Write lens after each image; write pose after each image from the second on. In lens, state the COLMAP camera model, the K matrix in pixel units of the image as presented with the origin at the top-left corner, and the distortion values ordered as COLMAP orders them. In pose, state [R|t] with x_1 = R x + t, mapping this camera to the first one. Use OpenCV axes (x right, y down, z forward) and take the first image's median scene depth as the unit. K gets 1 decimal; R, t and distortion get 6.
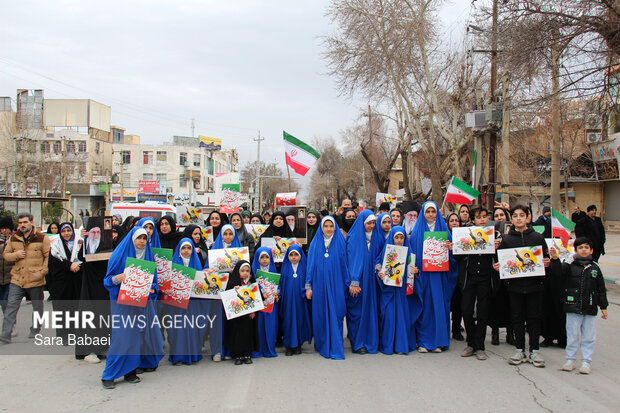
lens RADIAL K [[674.3, 0, 310.0], [0, 674.3, 206.5], [0, 0, 1]] dist [-0.175744, 0.663180]
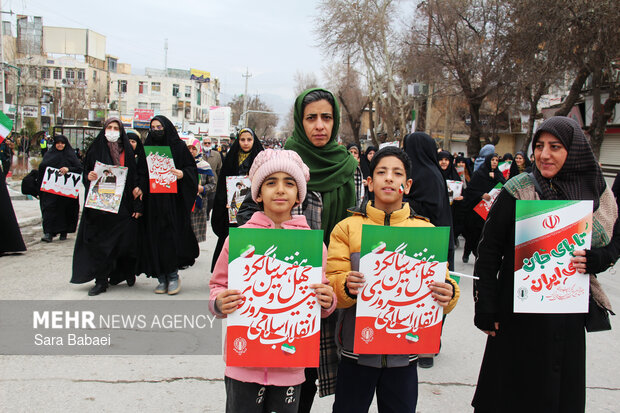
lens RADIAL K [[795.6, 0, 309.3], [0, 795.6, 221.6], [0, 0, 1]] dist [-0.013242, 0.502588]
pose [[0.998529, 0.036032, 0.040513, -0.019335], [-0.040176, 0.993485, 0.106642, -0.006298], [-0.036407, -0.108113, 0.993472, -0.311481]]
